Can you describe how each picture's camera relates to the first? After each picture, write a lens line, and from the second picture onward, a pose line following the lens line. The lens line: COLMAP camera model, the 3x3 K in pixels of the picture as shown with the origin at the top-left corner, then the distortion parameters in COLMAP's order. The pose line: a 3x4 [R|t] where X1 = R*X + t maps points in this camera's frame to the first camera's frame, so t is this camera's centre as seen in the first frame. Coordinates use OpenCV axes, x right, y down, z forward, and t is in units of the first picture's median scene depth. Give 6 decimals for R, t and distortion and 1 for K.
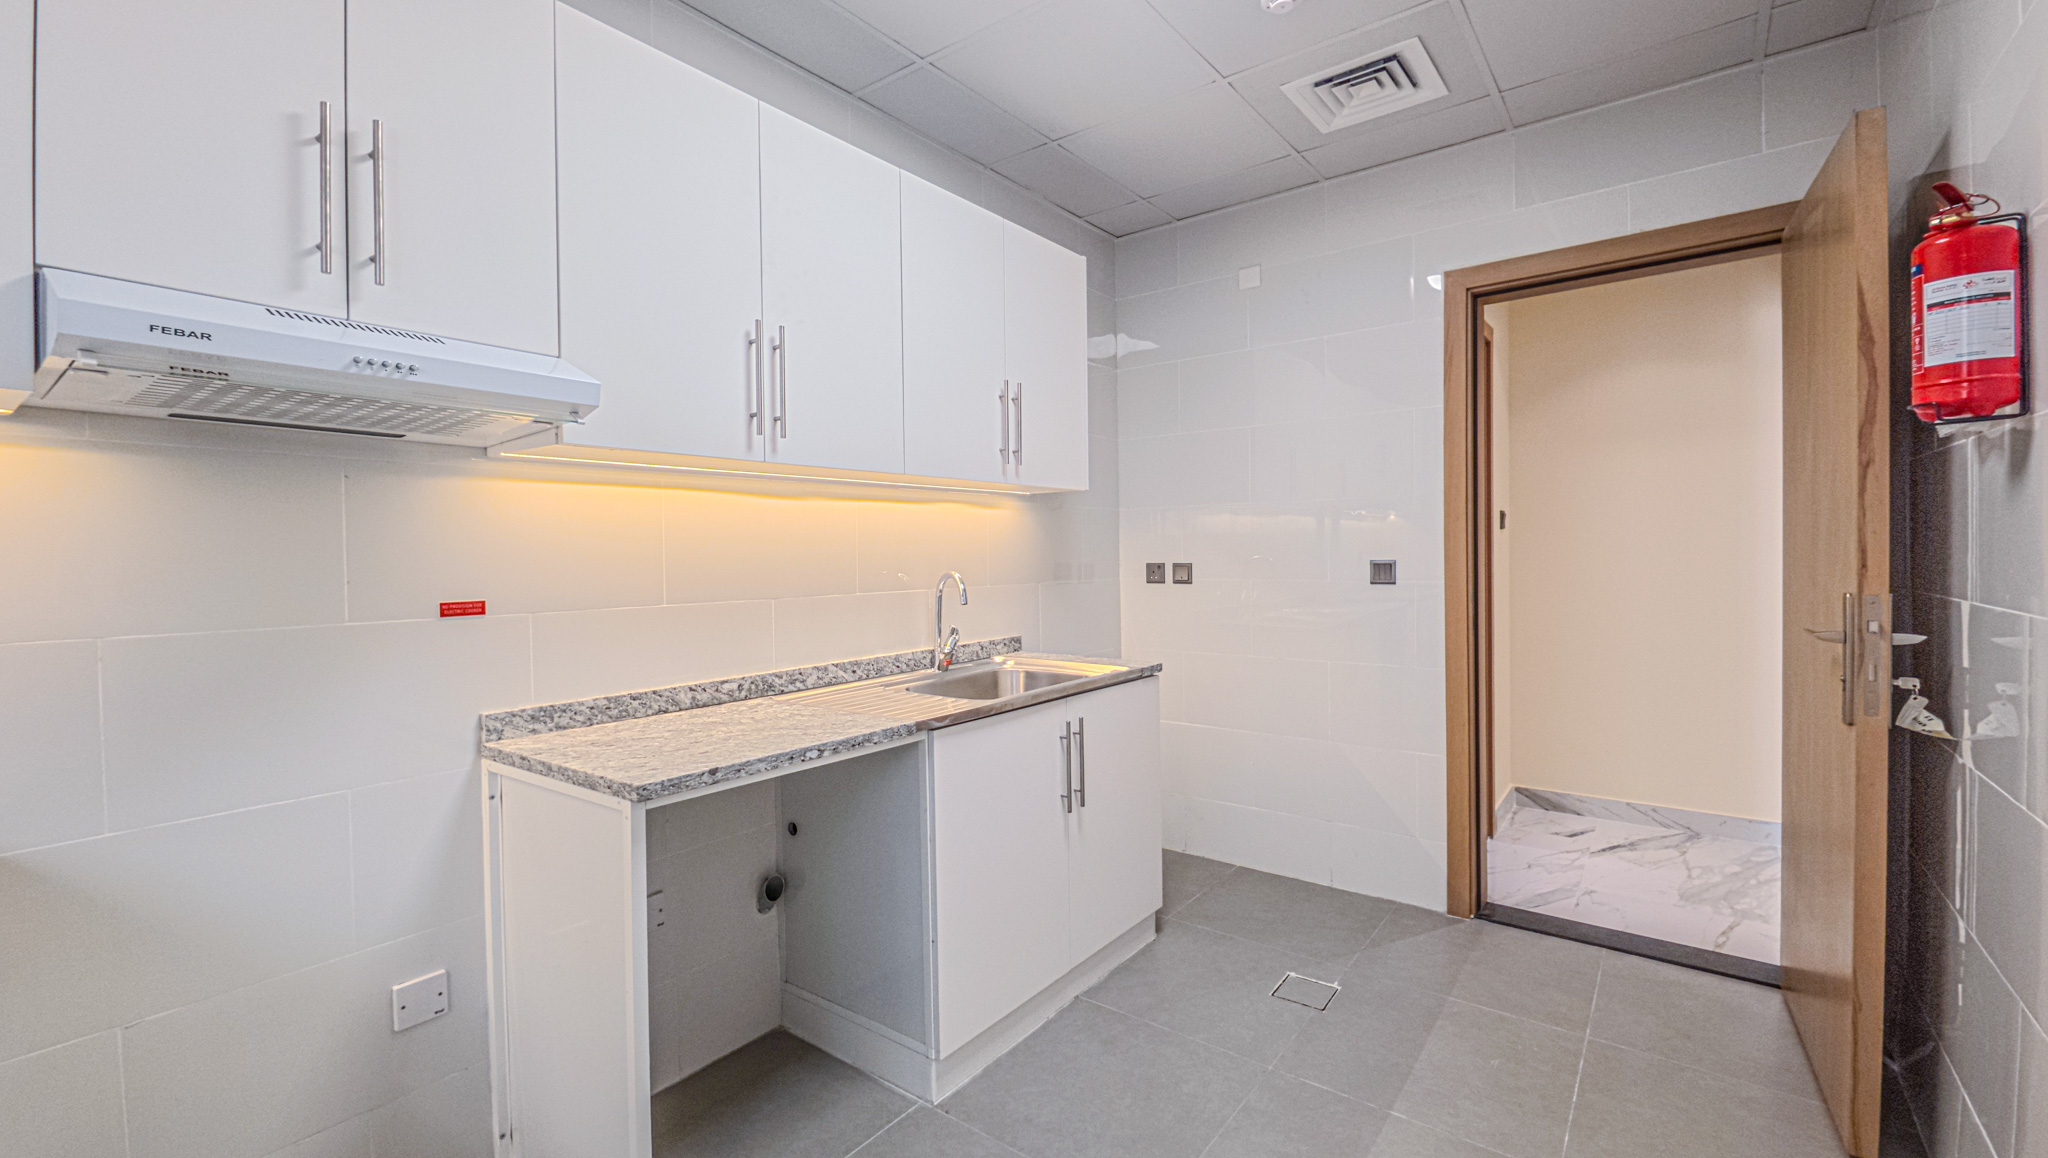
lens RADIAL K [[848.1, 0, 1028.2], [0, 848.1, 572.5], [0, 0, 1]] dist [0.001157, -0.000037]
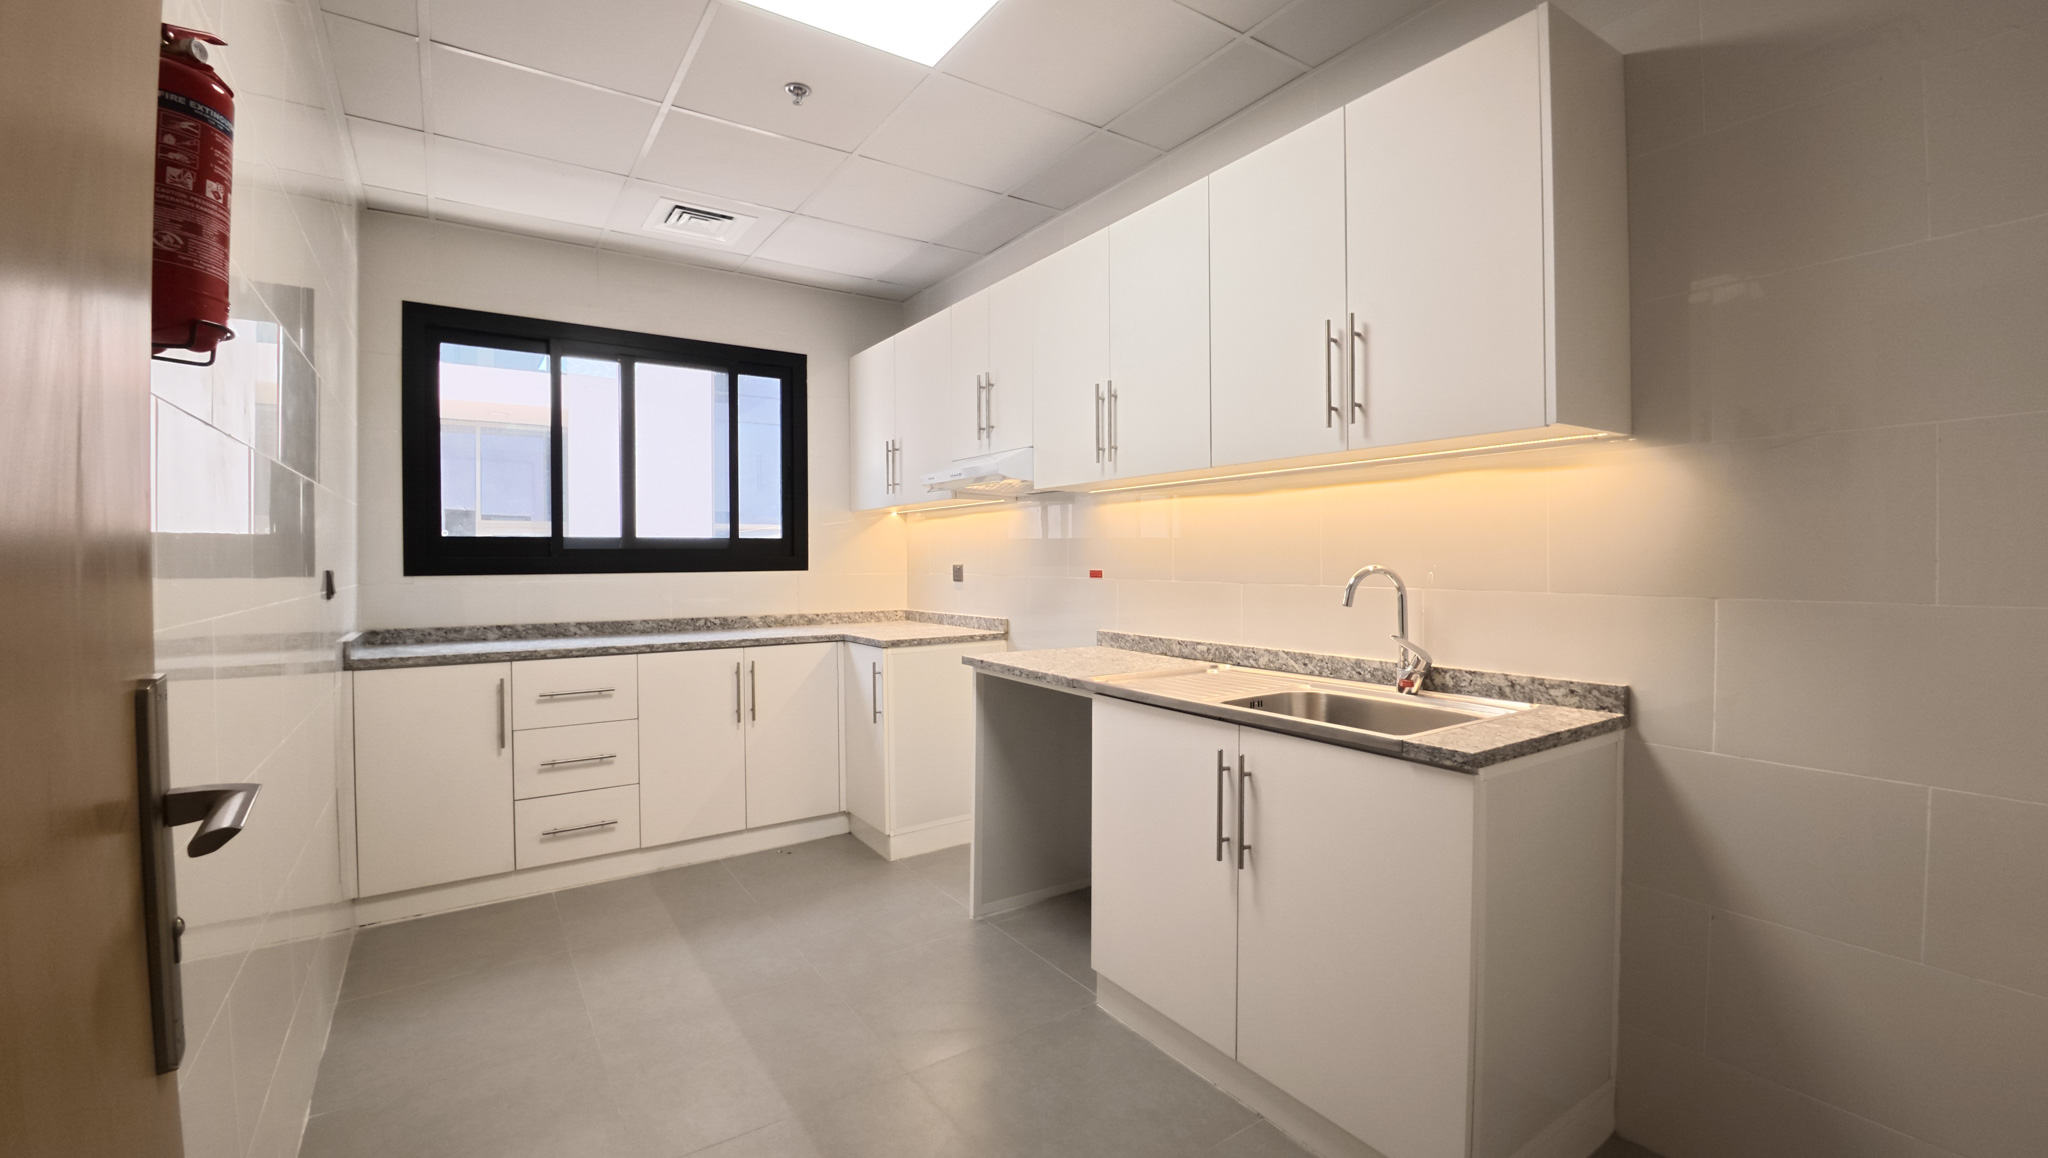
lens RADIAL K [[848.1, 0, 1028.2], [0, 848.1, 572.5], [0, 0, 1]] dist [0.001157, -0.000037]
pose [[-0.319712, 0.037065, -0.946790, 0.906628], [-0.008563, 0.999081, 0.042004, -0.029710], [0.947476, 0.021537, -0.319101, 1.118499]]
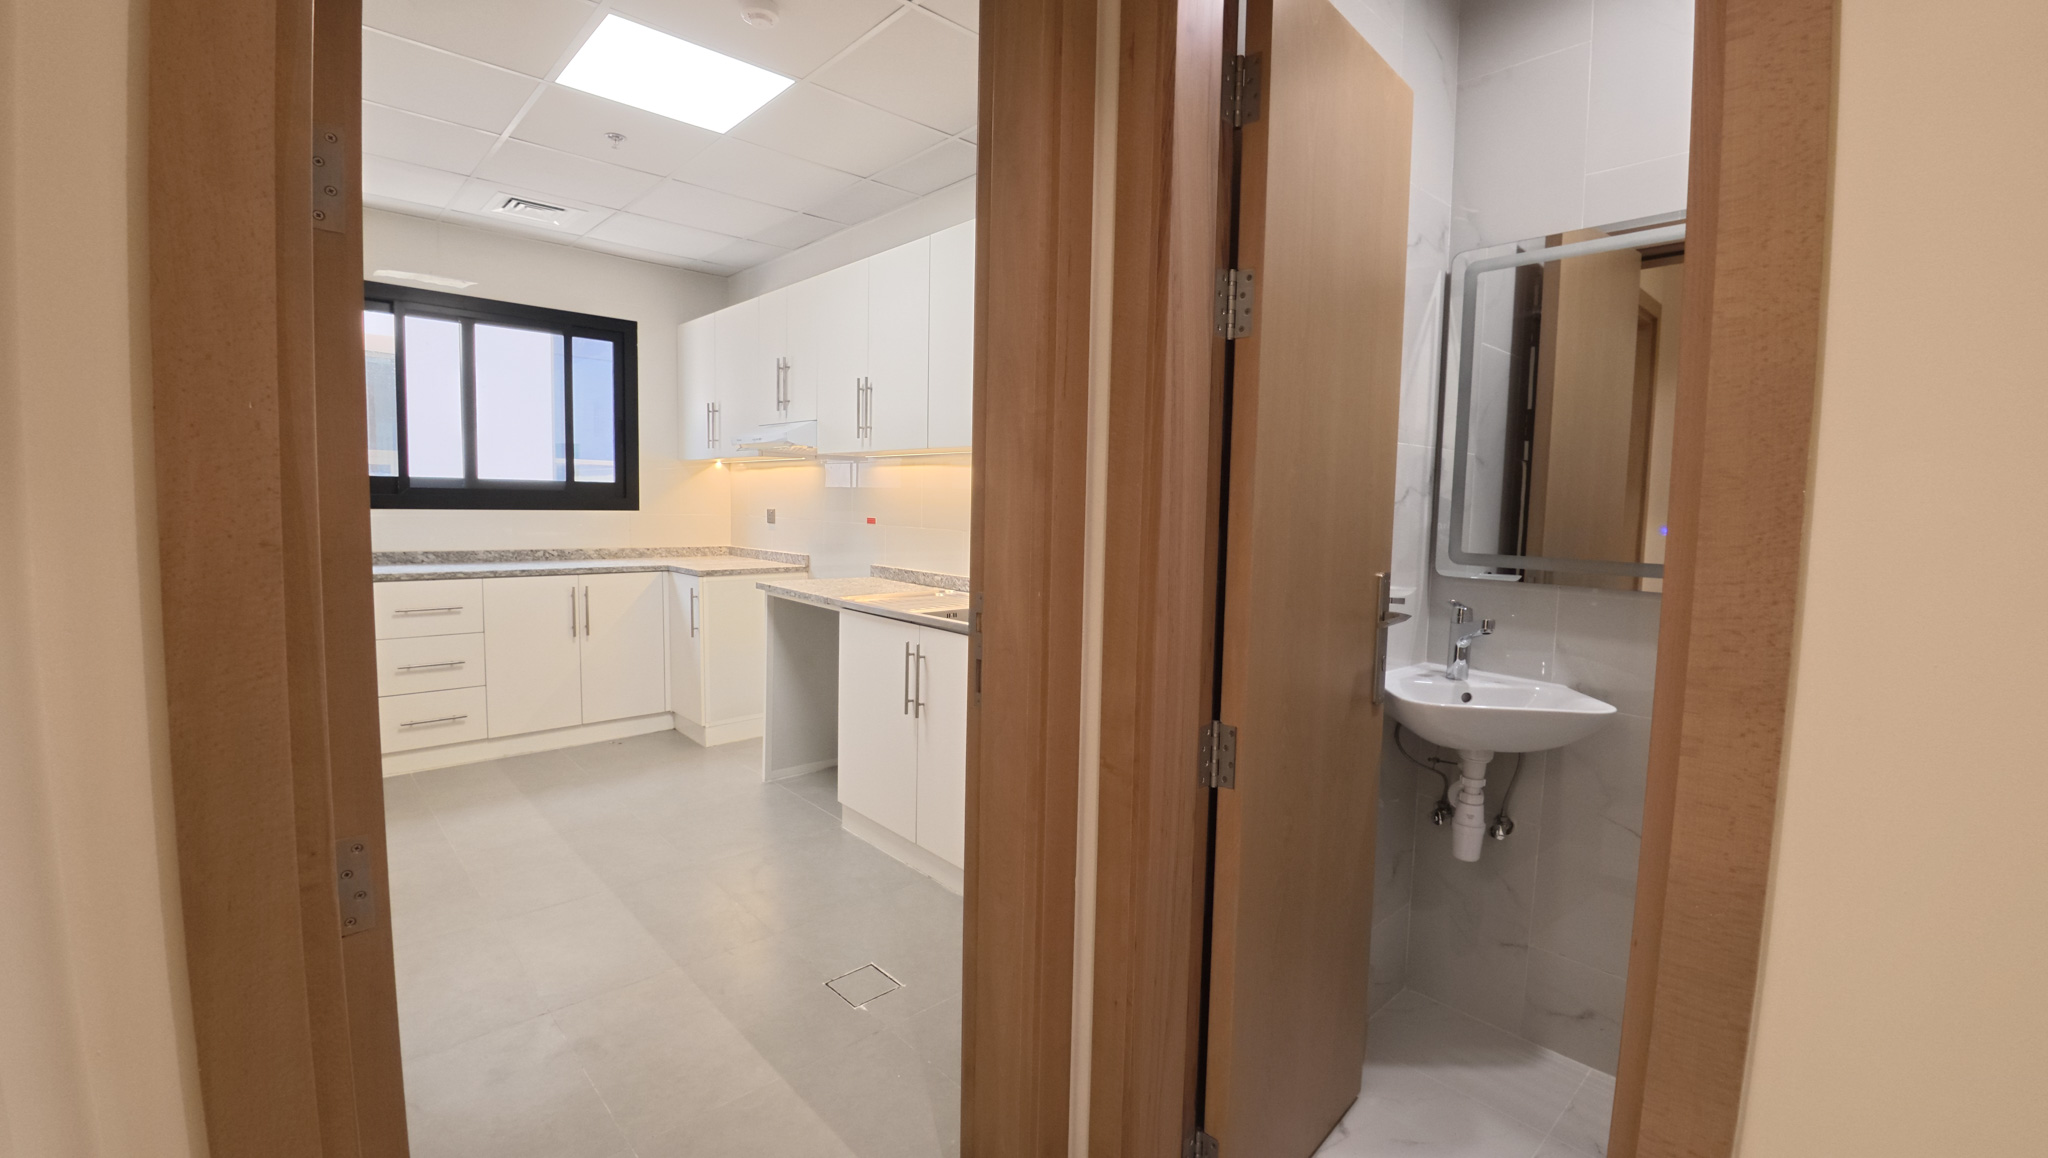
lens RADIAL K [[844.4, 0, 1028.4], [0, 844.4, 567.3], [0, 0, 1]] dist [0.000279, -0.000001]
pose [[-0.174025, 0.093059, -0.980334, 1.257663], [-0.039788, 0.994047, 0.101423, -0.067199], [0.983937, 0.056656, -0.169286, 1.422886]]
